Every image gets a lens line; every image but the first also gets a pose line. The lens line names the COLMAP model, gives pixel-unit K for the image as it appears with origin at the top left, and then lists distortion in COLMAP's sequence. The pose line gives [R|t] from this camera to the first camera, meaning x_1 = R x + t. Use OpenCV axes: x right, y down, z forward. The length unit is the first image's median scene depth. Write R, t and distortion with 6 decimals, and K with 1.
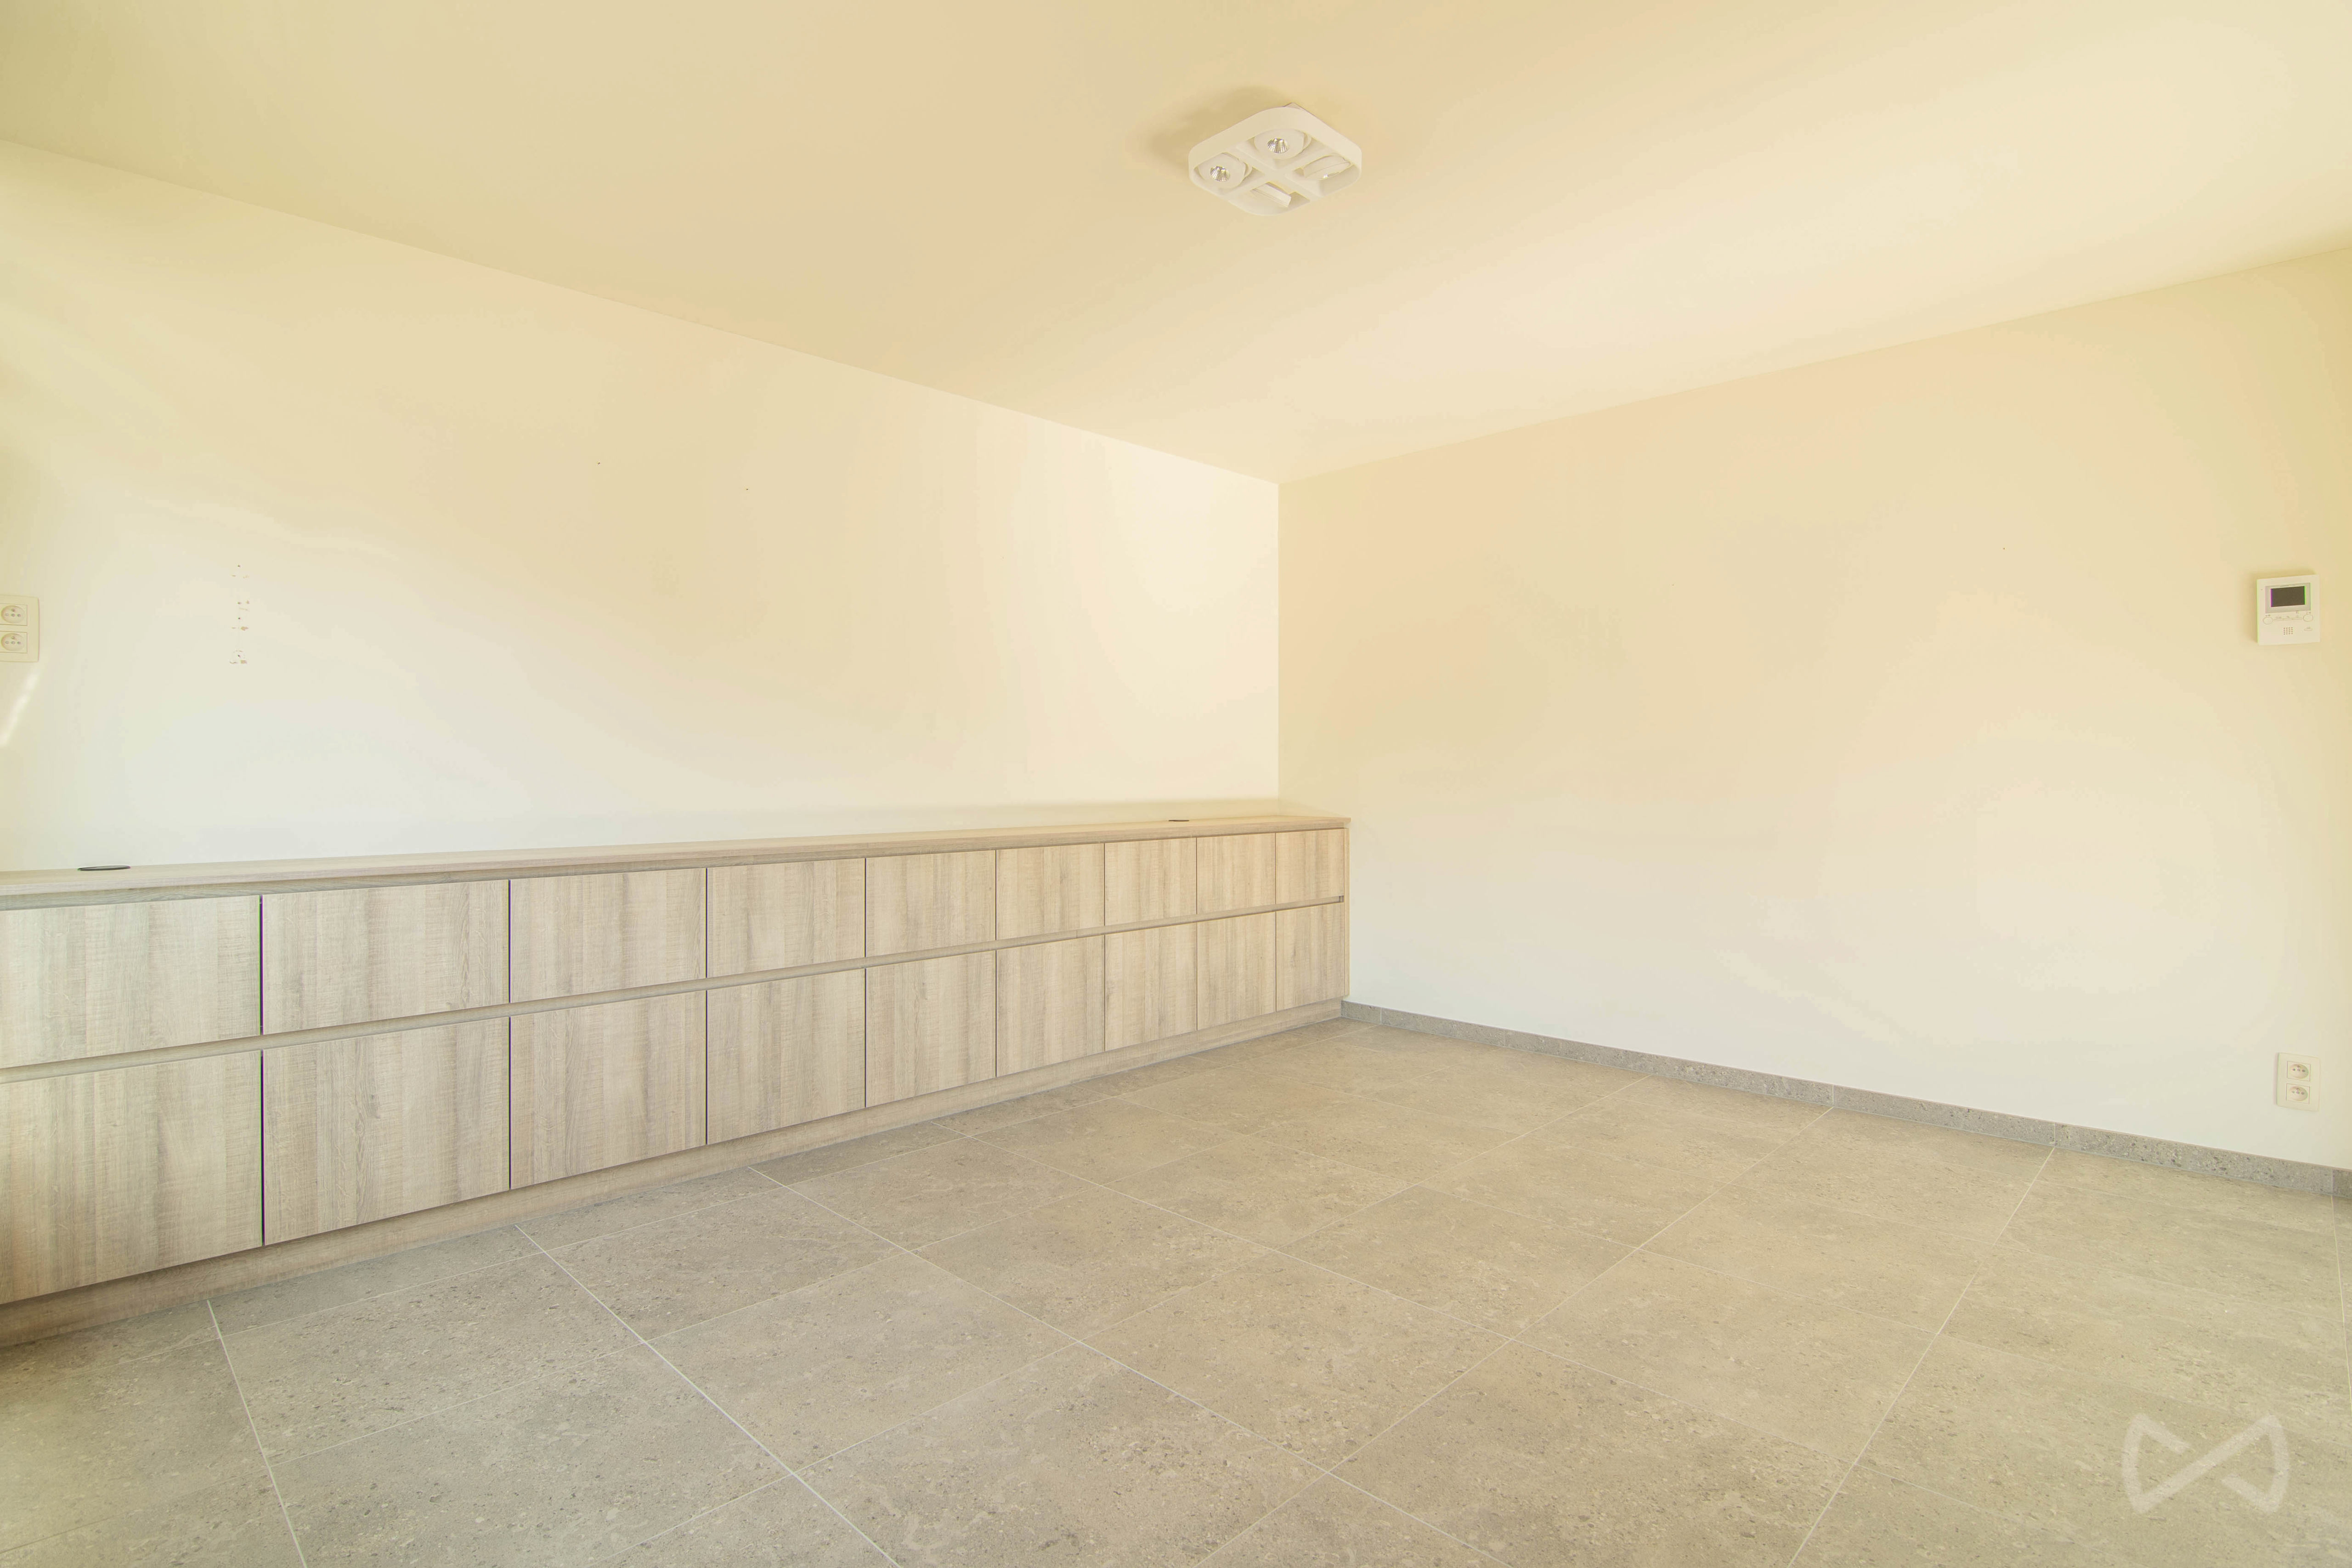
lens RADIAL K [[1153.4, 0, 1167.4], [0, 1153.4, 779.2], [0, 0, 1]] dist [0.001309, -0.010849]
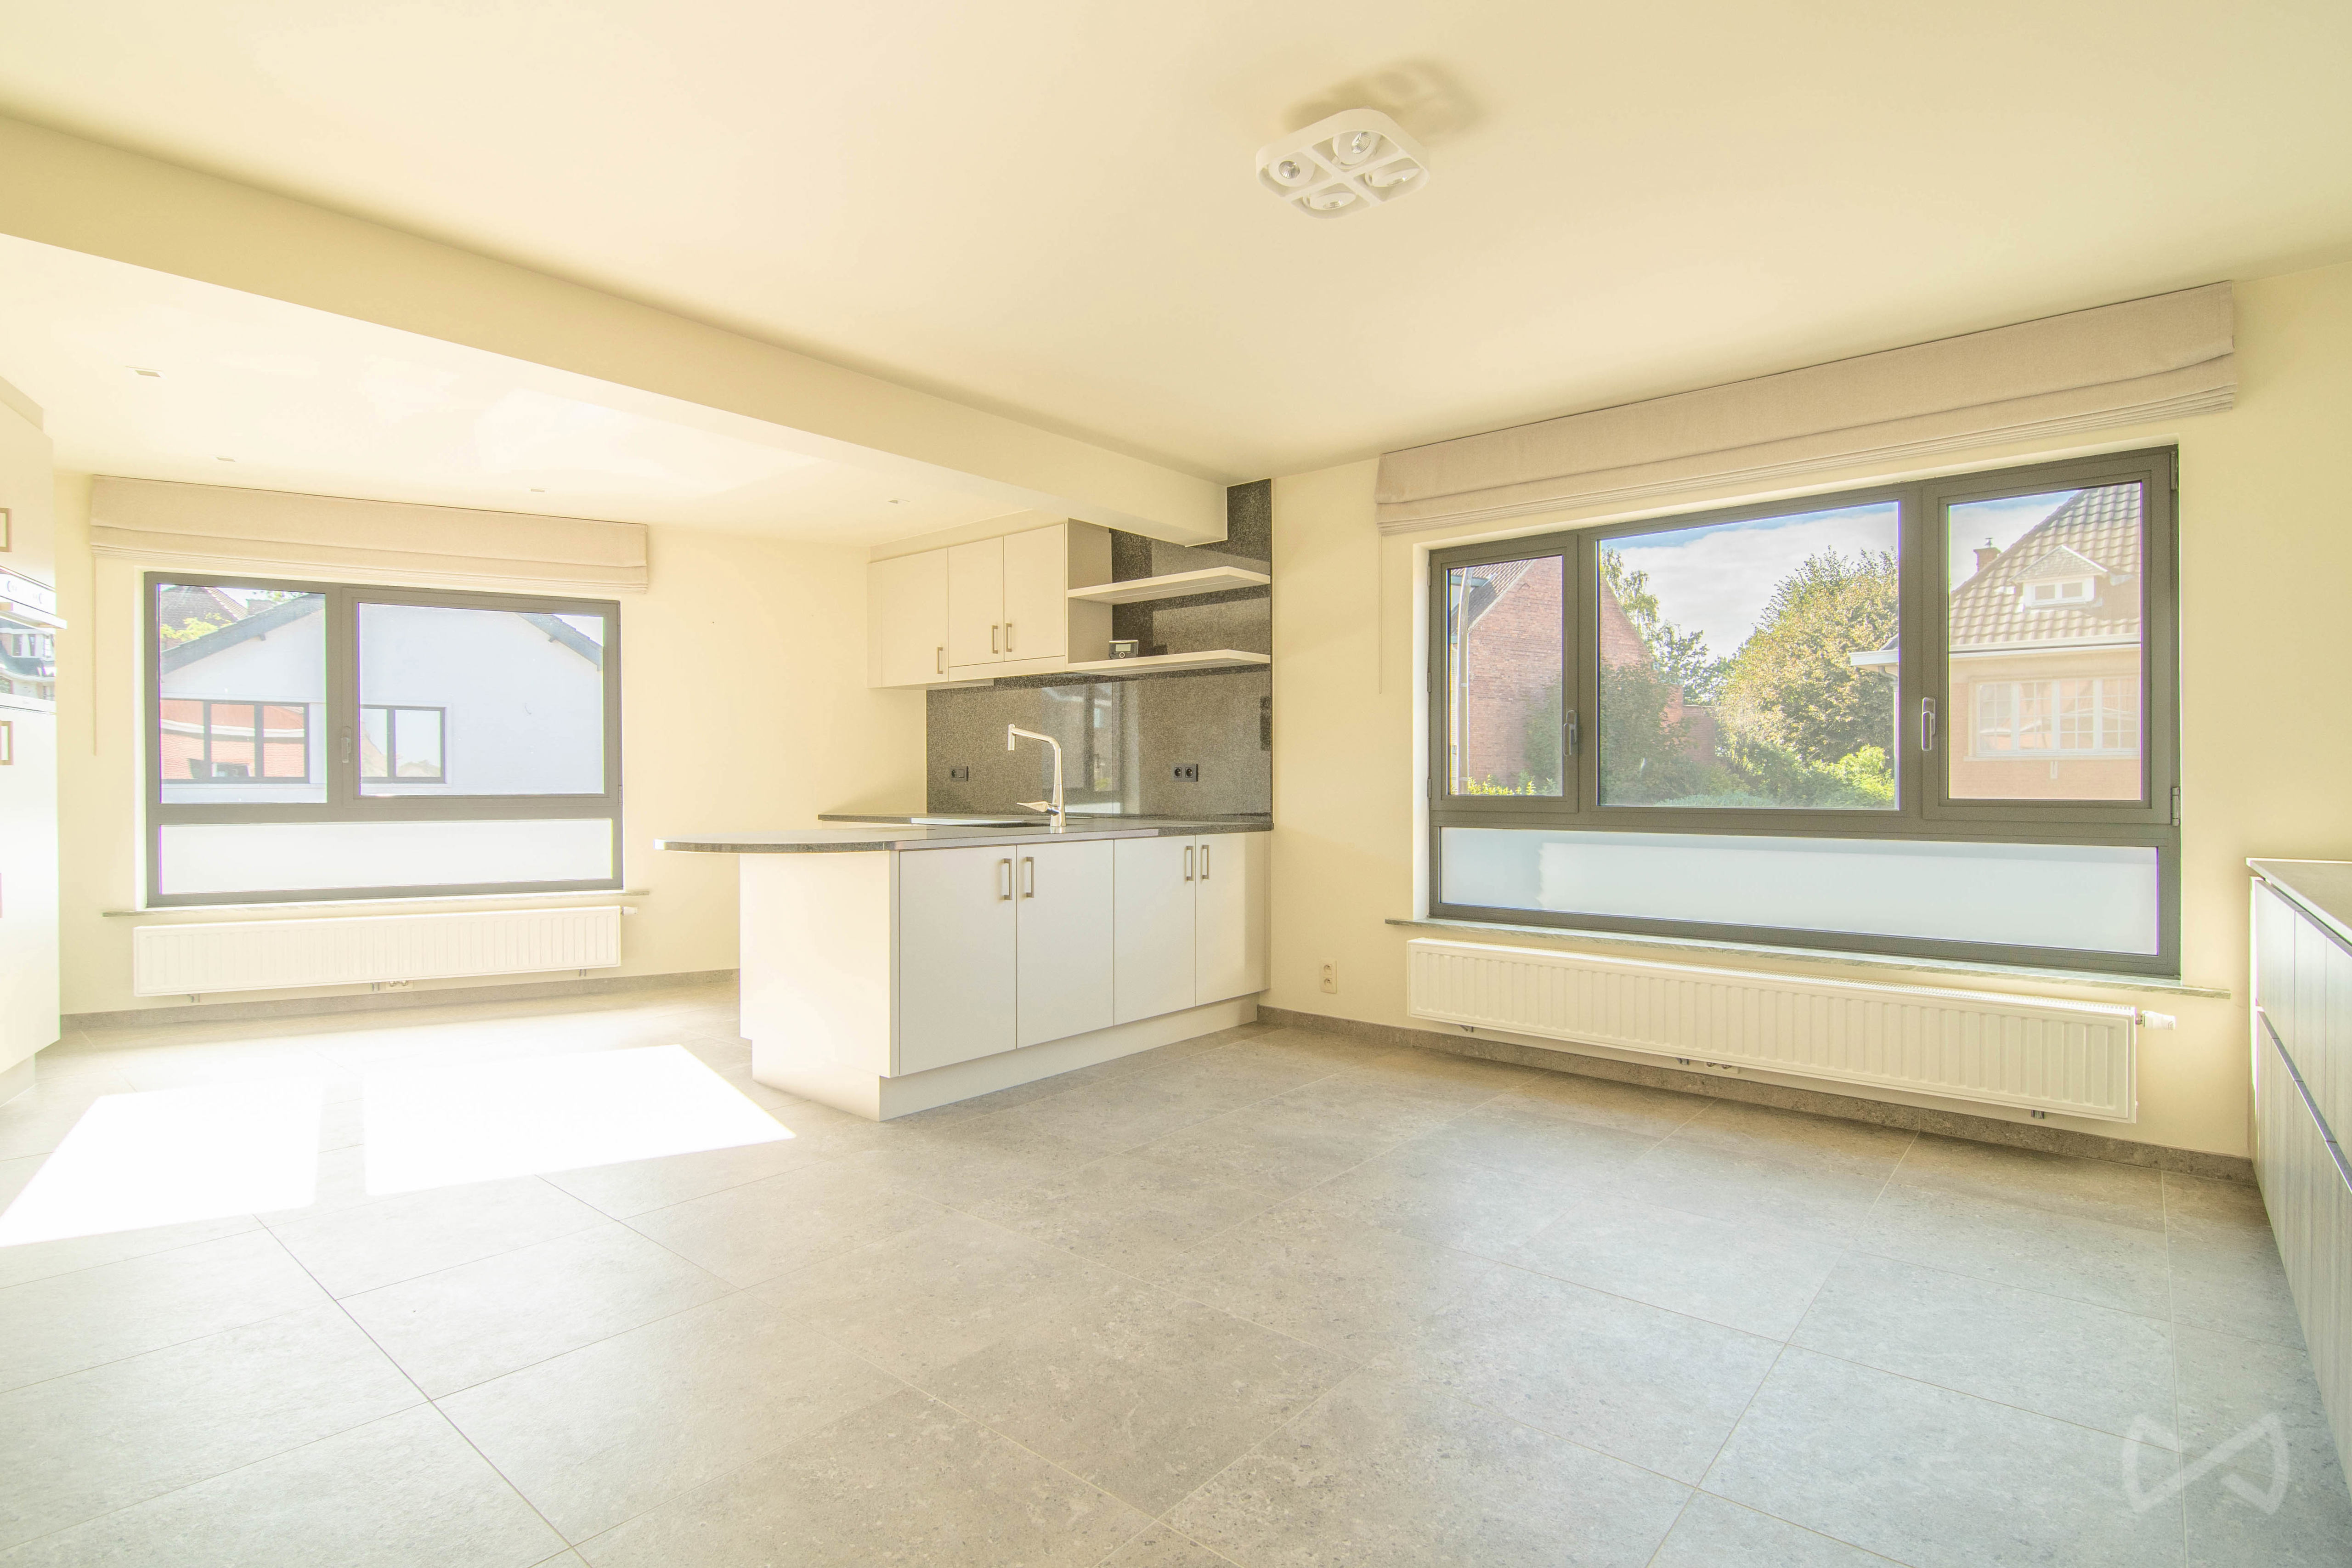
lens RADIAL K [[1153.4, 0, 1167.4], [0, 1153.4, 779.2], [0, 0, 1]] dist [0.001309, -0.010849]
pose [[-0.997579, -0.000247, -0.069547, 0.237109], [-0.000968, 0.999946, 0.010327, -0.012959], [0.069541, 0.010369, -0.997525, 1.478529]]
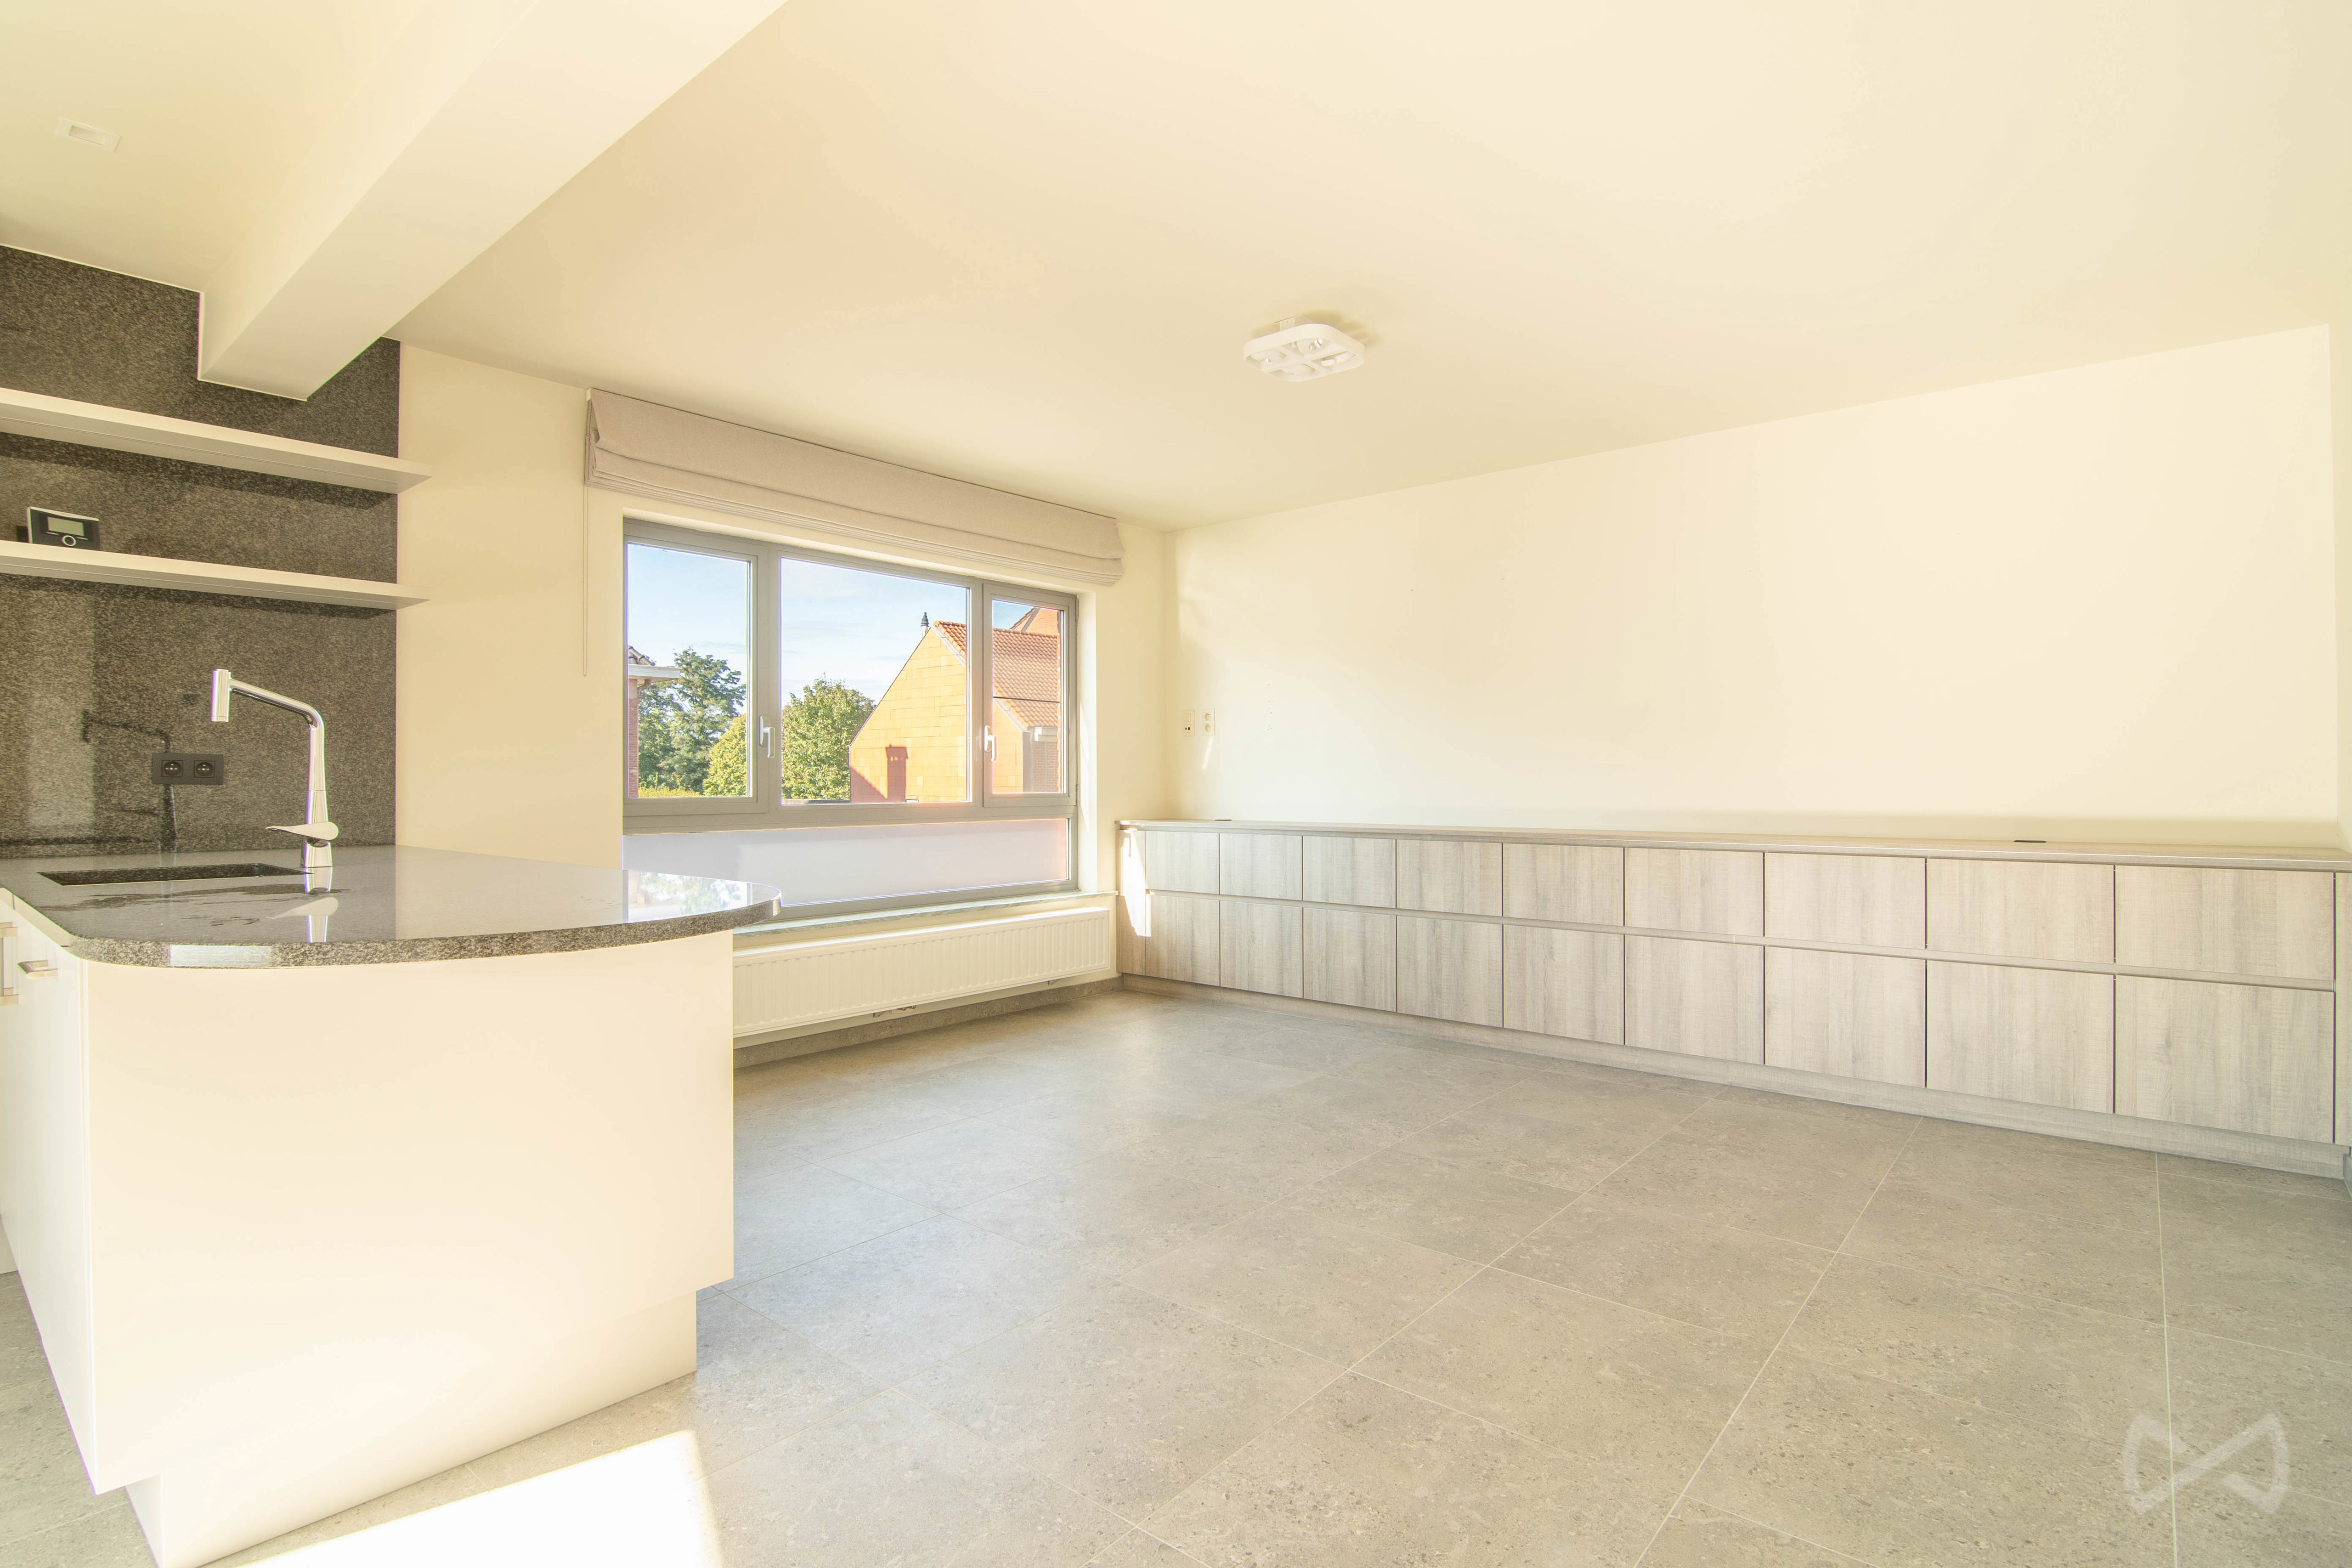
lens RADIAL K [[1142.0, 0, 1176.0], [0, 1142.0, 784.0], [0, 0, 1]] dist [-0.022905, 0.000150]
pose [[0.073172, 0.000682, -0.997319, 1.107740], [-0.007438, 0.999972, 0.000138, 0.001299], [0.997292, 0.007408, 0.073176, 0.547352]]
